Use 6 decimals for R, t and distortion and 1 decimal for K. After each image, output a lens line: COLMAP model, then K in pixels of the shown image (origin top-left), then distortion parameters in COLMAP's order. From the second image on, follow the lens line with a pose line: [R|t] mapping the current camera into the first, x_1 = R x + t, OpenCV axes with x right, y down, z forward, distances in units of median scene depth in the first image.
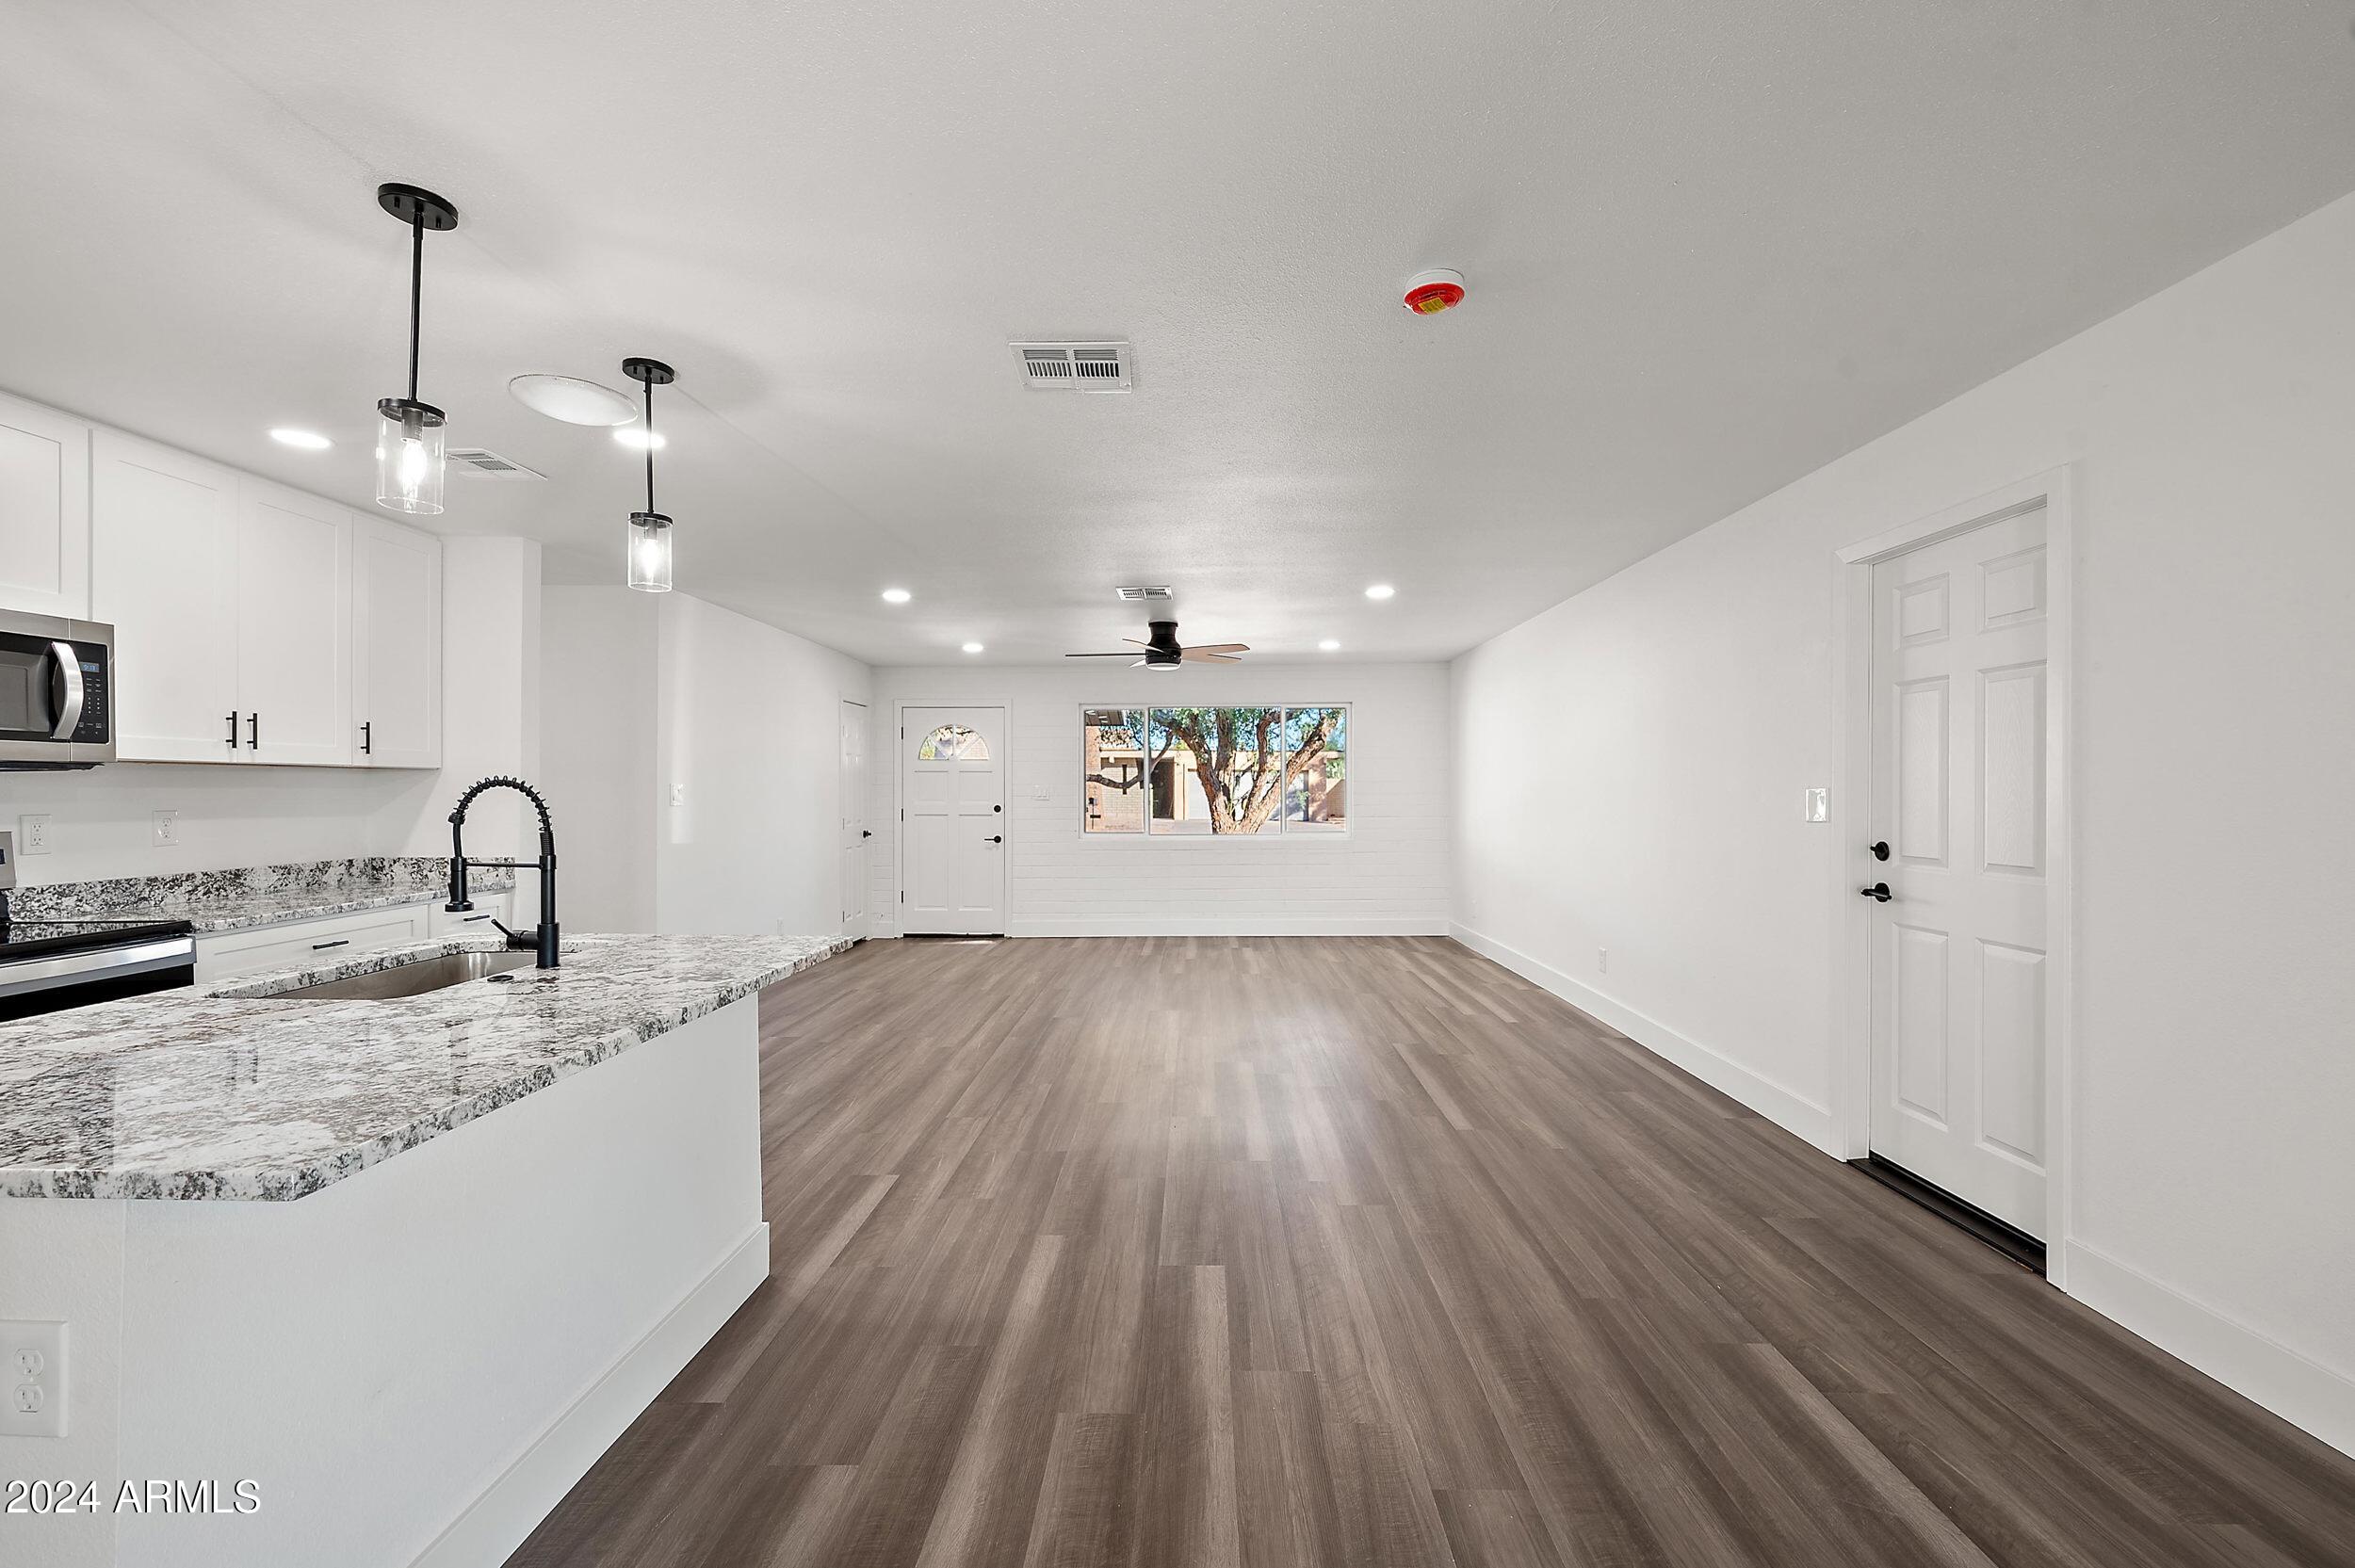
lens RADIAL K [[962.8, 0, 1180.4], [0, 962.8, 782.2], [0, 0, 1]] dist [0.001105, -0.001139]
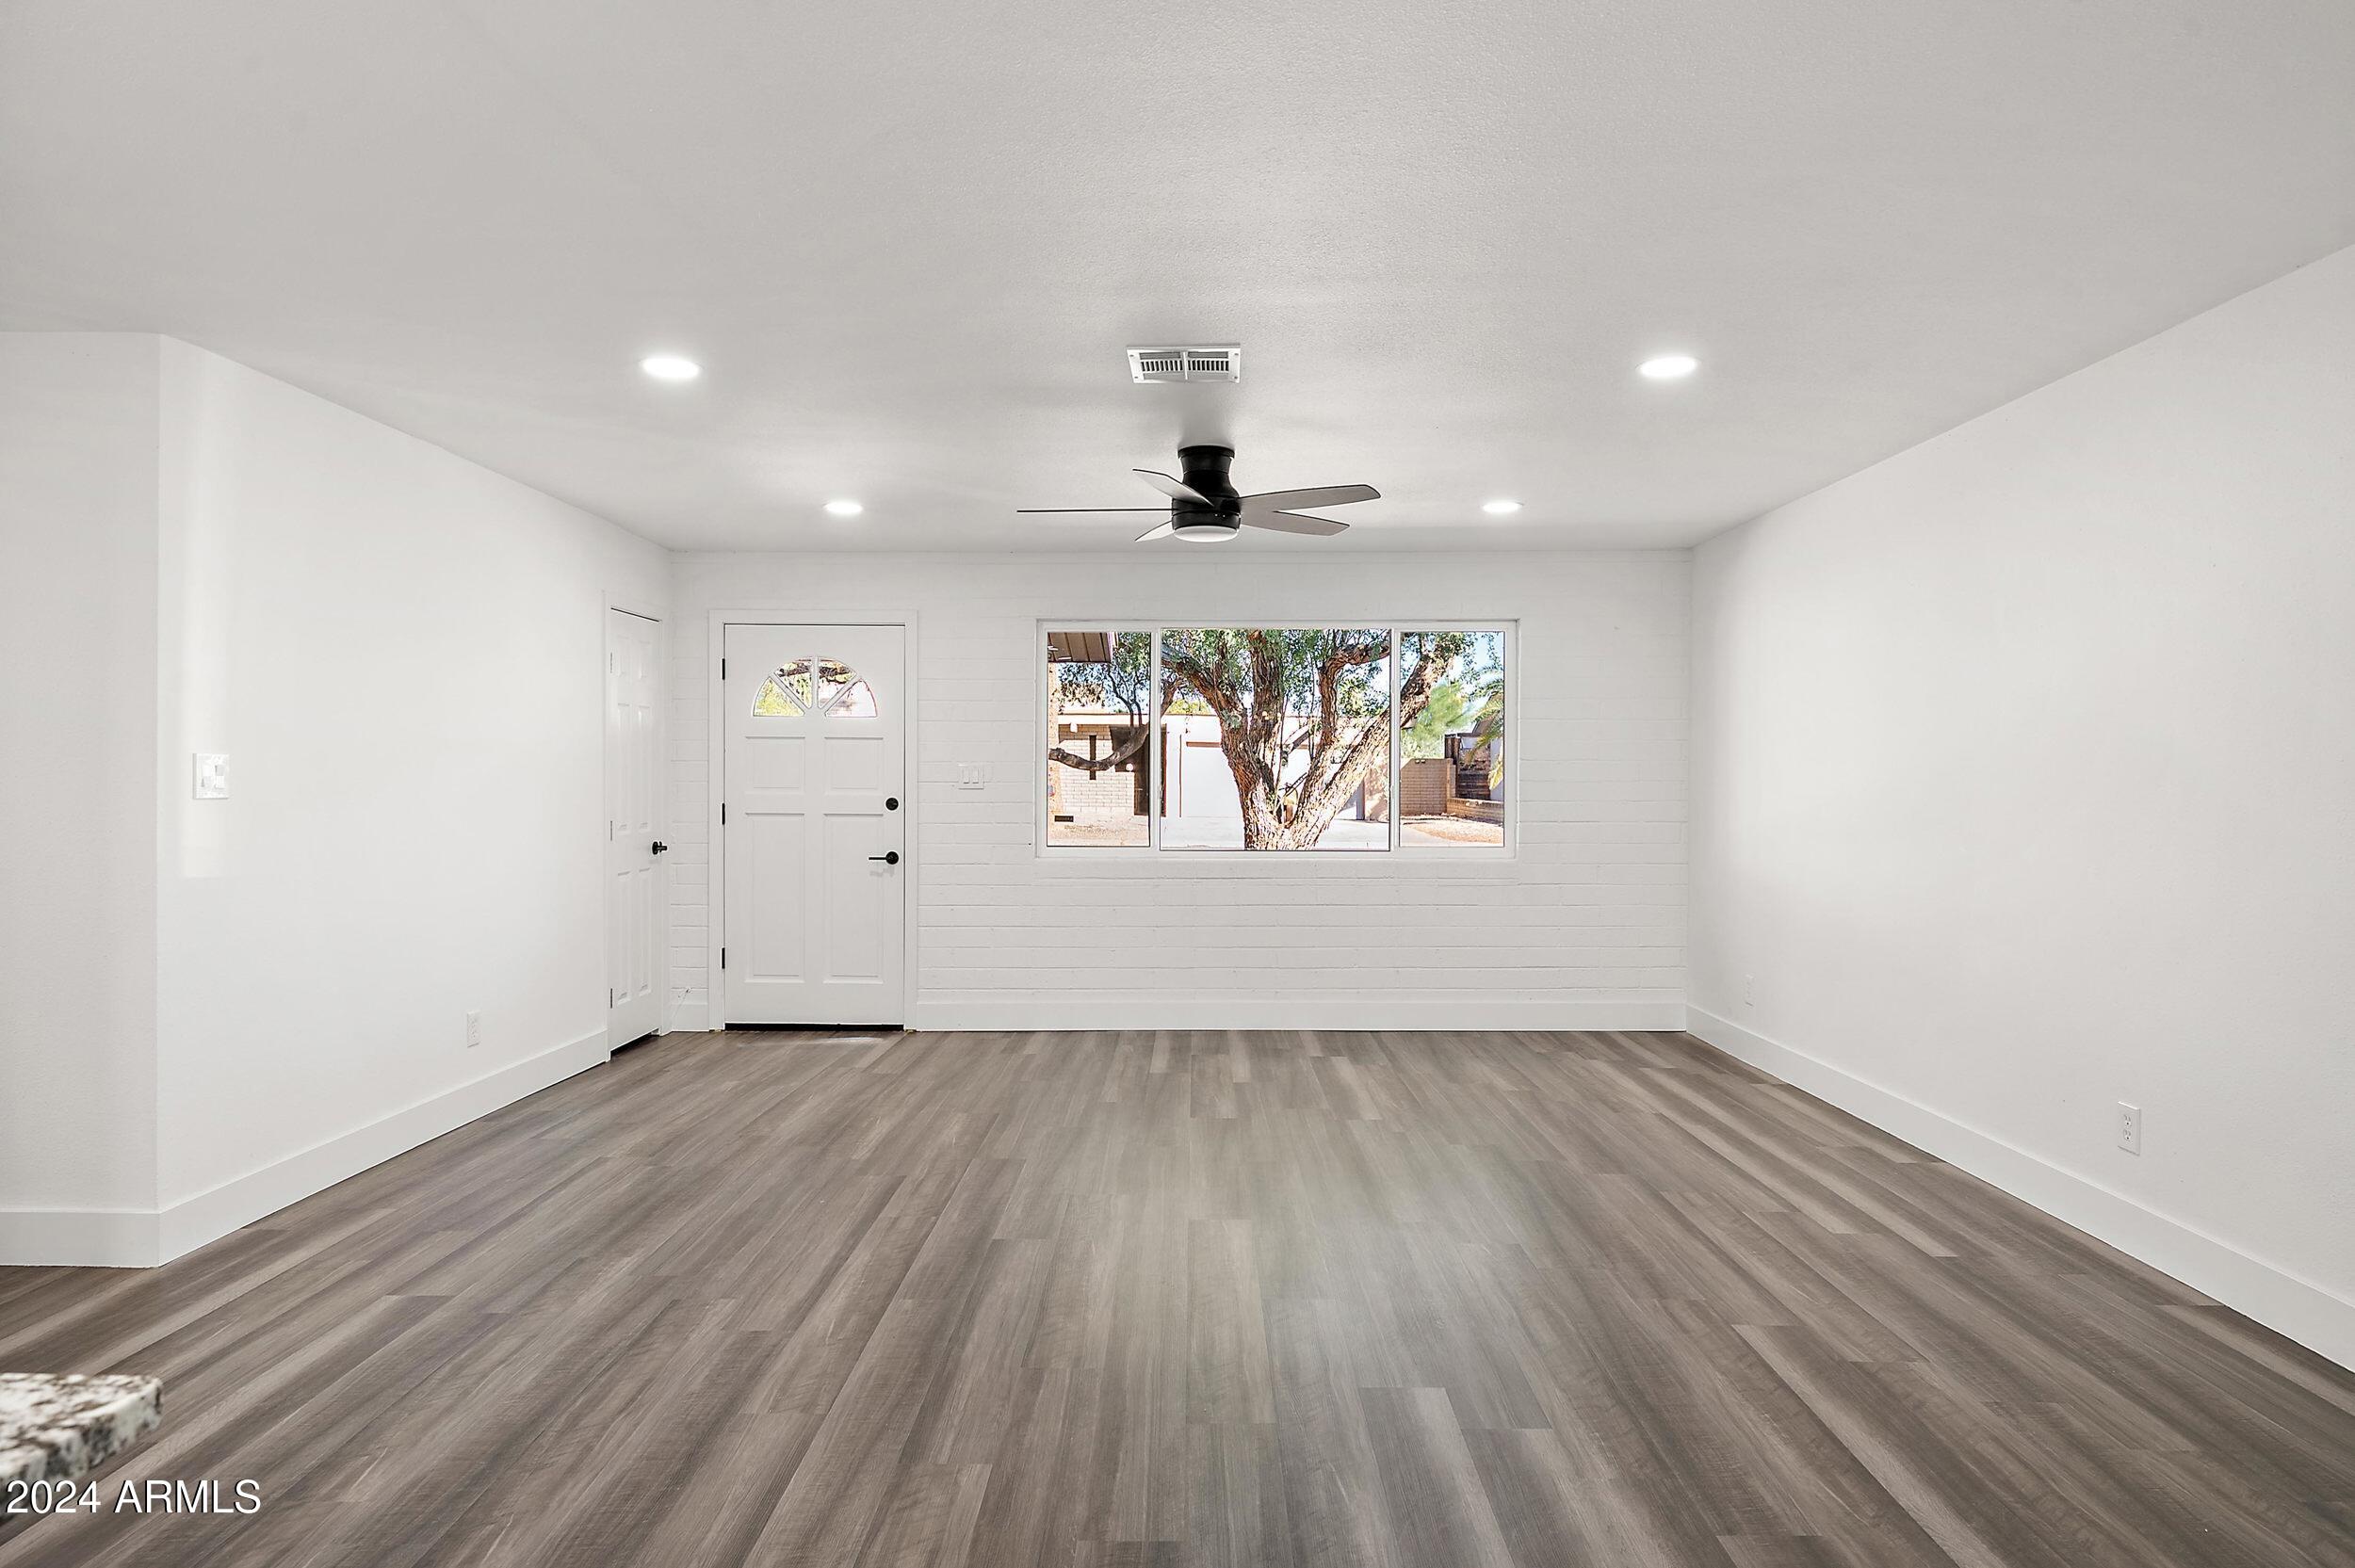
lens RADIAL K [[1353.0, 0, 1177.0], [0, 1353.0, 795.2], [0, 0, 1]] dist [-0.020291, 0.000110]
pose [[0.999952, 0.005726, 0.007974, -0.032946], [-0.005915, 0.999697, 0.023901, 0.002795], [-0.007835, -0.023947, 0.999683, 0.234072]]
